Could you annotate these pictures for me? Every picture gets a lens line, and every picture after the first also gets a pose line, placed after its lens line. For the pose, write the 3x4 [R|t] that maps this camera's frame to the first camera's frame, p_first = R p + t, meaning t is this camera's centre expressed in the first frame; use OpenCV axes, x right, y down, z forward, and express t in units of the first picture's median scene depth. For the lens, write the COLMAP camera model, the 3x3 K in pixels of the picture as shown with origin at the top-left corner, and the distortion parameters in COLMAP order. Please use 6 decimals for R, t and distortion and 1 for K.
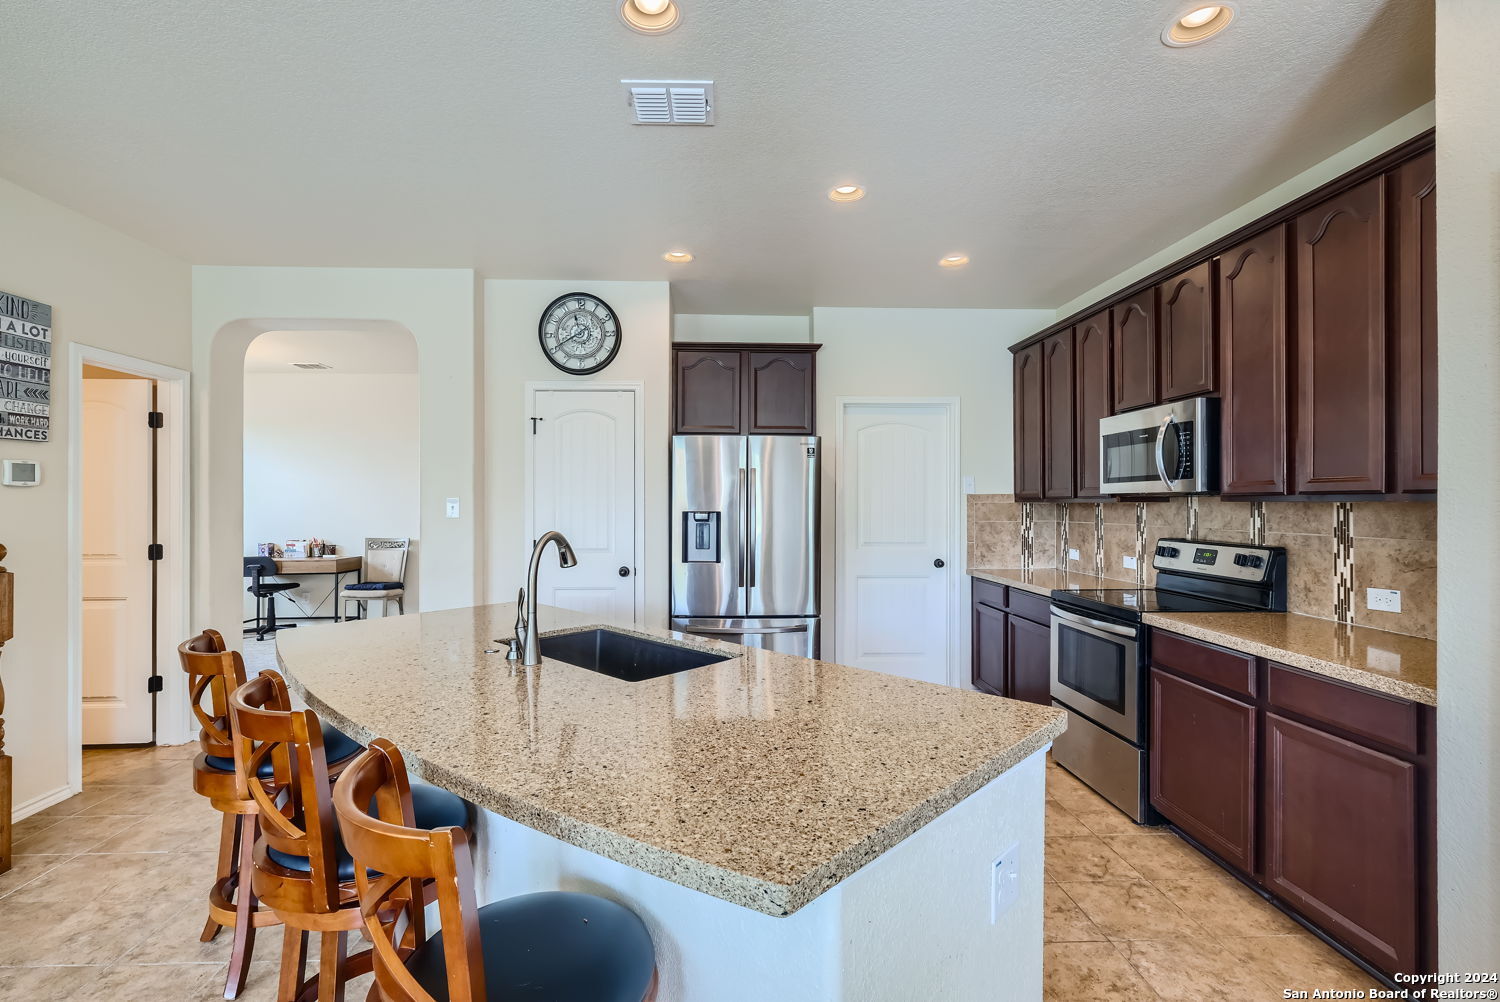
lens RADIAL K [[694.8, 0, 740.7], [0, 694.8, 499.5], [0, 0, 1]] dist [0.001719, -0.001313]
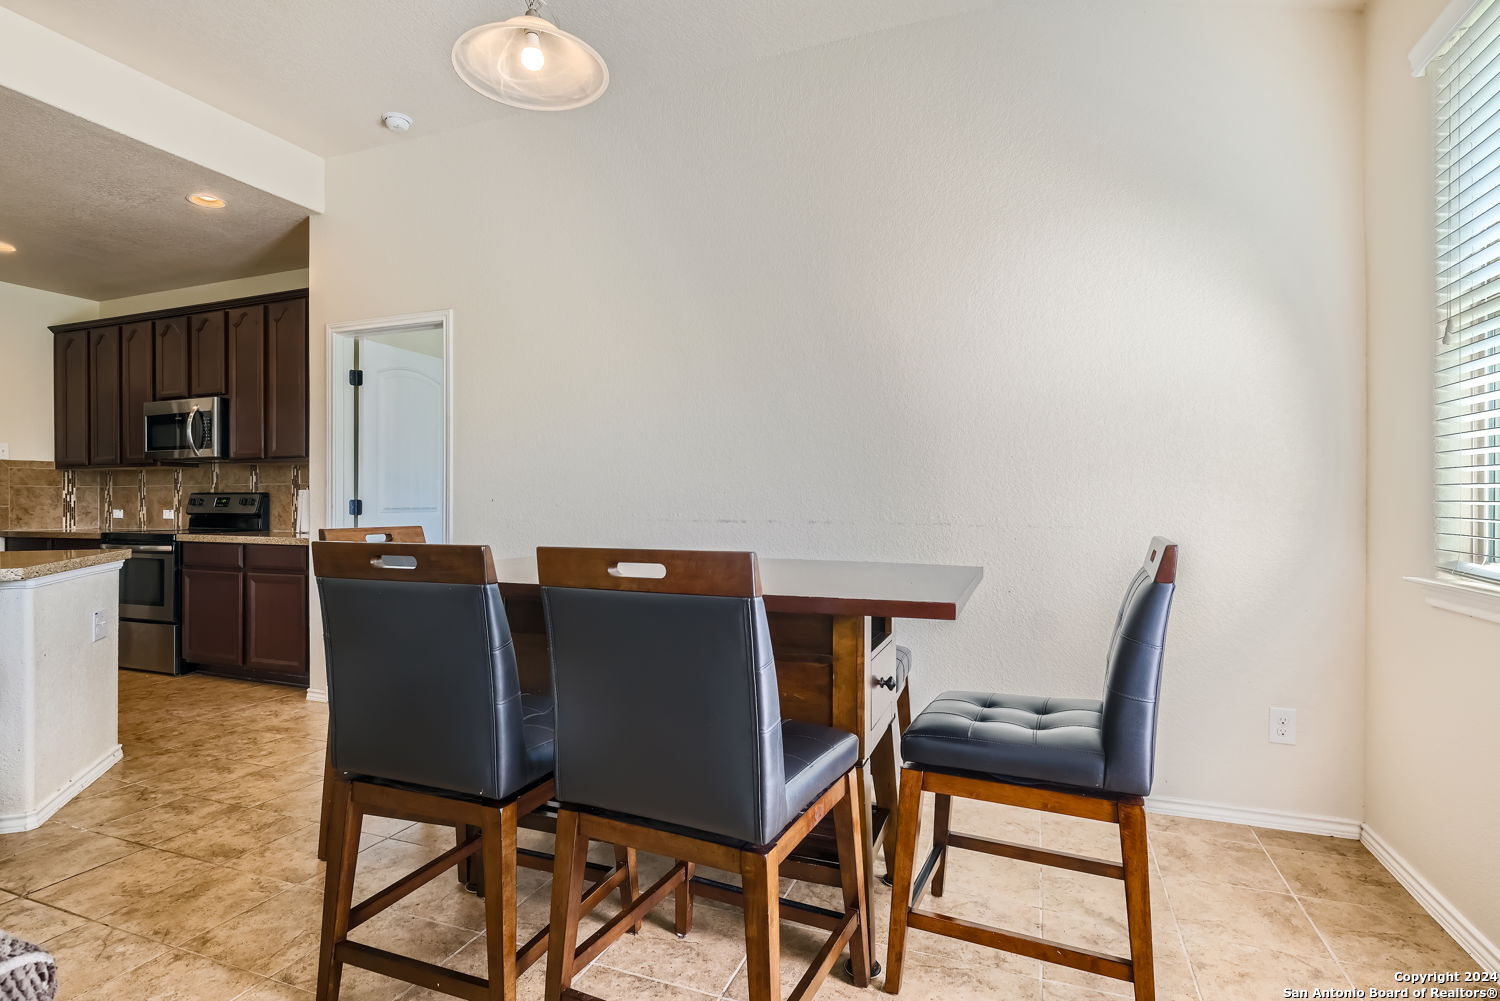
lens RADIAL K [[753.3, 0, 739.7], [0, 753.3, 502.9], [0, 0, 1]] dist [-0.012622, 0.000599]
pose [[0.400399, -0.002538, 0.916337, -0.331790], [-0.001932, 0.999992, 0.003614, 0.067529], [-0.916339, -0.003218, 0.400391, -0.606831]]
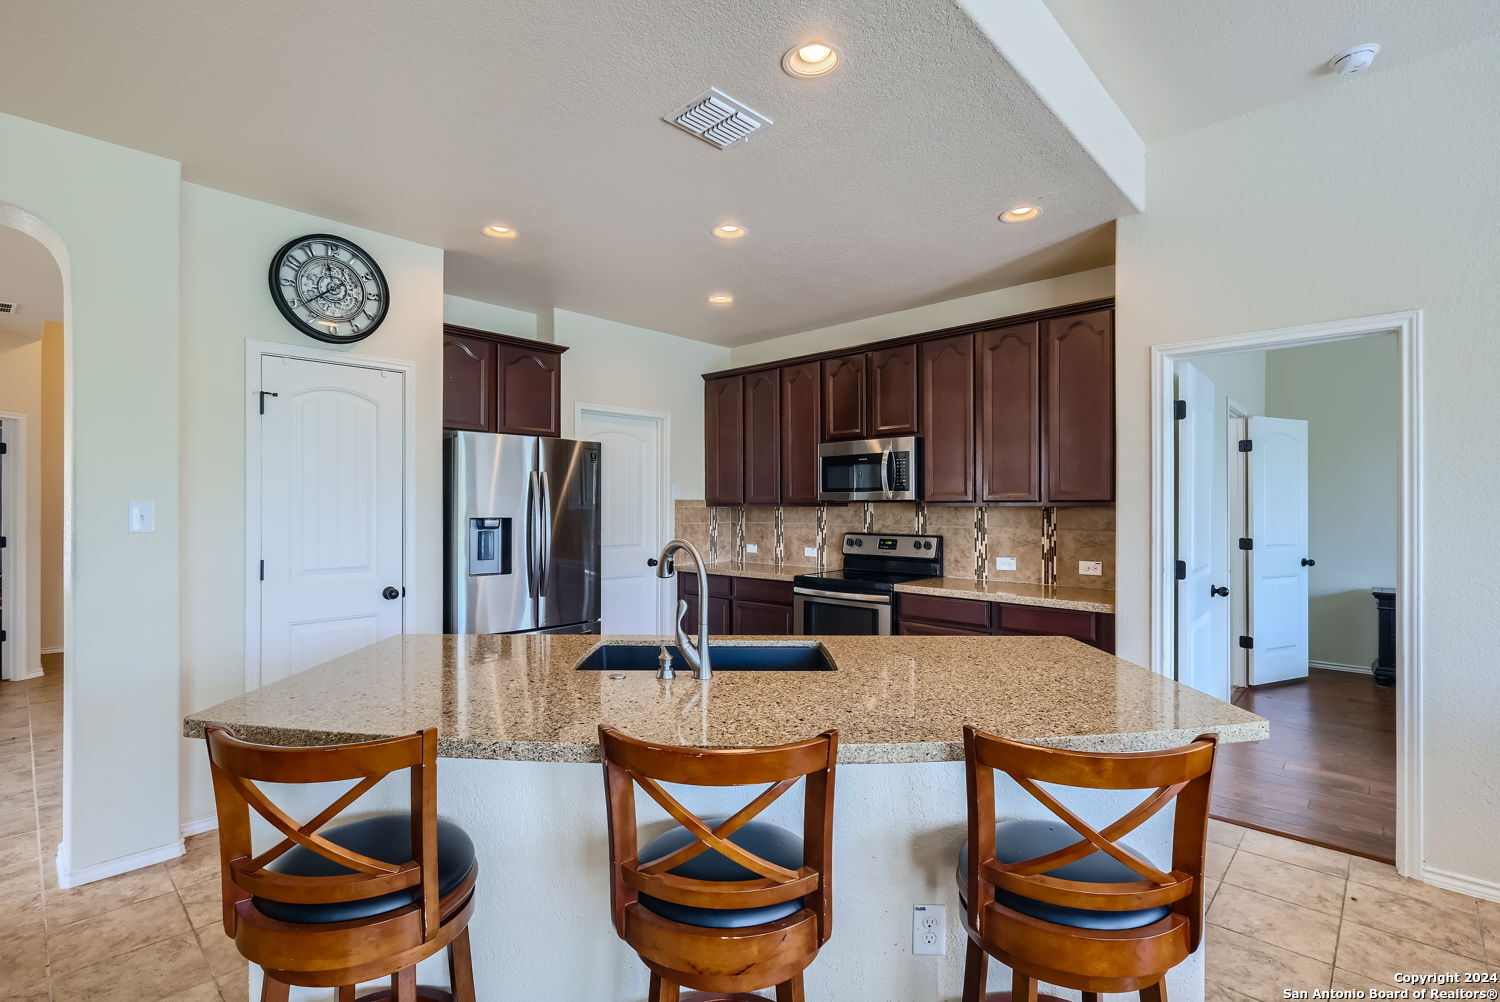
lens RADIAL K [[694.8, 0, 737.9], [0, 694.8, 504.9], [0, 0, 1]] dist [0.001719, -0.001313]
pose [[0.721524, 0.000253, 0.692390, -0.504163], [-0.002031, 0.999996, 0.001751, -0.001760], [-0.692387, -0.002670, 0.721522, 0.150287]]
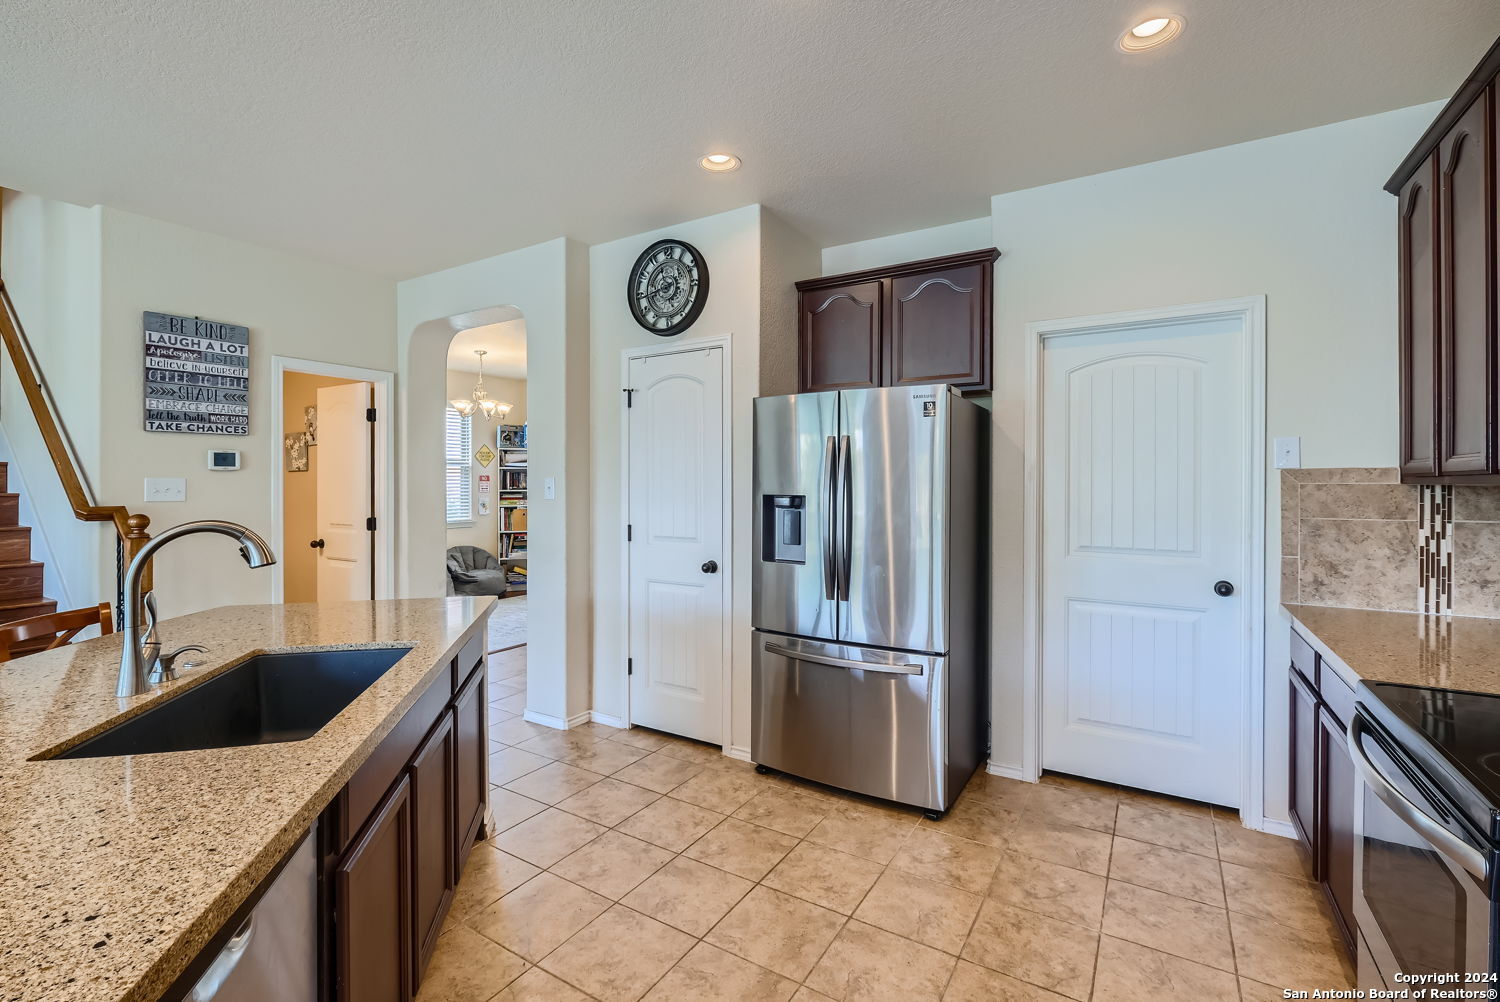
lens RADIAL K [[670.1, 0, 738.6], [0, 670.1, 483.2], [0, 0, 1]] dist [-0.001713, -0.000117]
pose [[0.822929, 0.000252, -0.568144, 0.360518], [0.001737, 0.999994, 0.002959, 0.002100], [0.568141, -0.003422, 0.822924, 0.416935]]
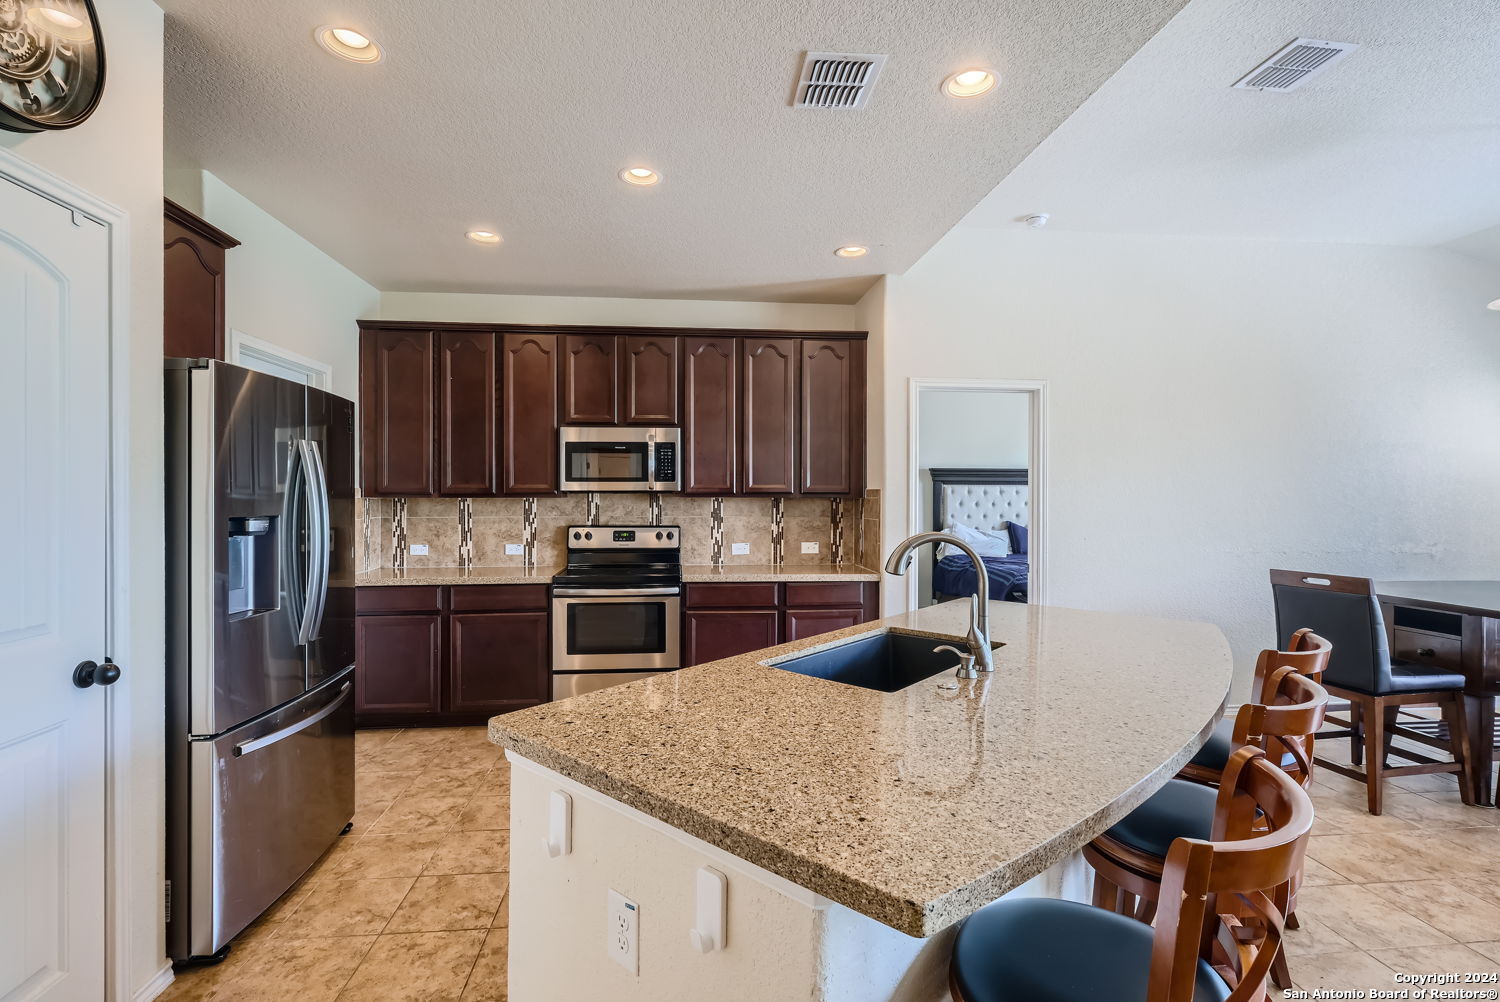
lens RADIAL K [[694.8, 0, 741.8], [0, 694.8, 498.6], [0, 0, 1]] dist [0.001719, -0.001313]
pose [[-0.050860, -0.002782, 0.998702, -0.669867], [-0.005533, 0.999982, 0.002504, 0.001258], [-0.998690, -0.005398, -0.050875, 0.745875]]
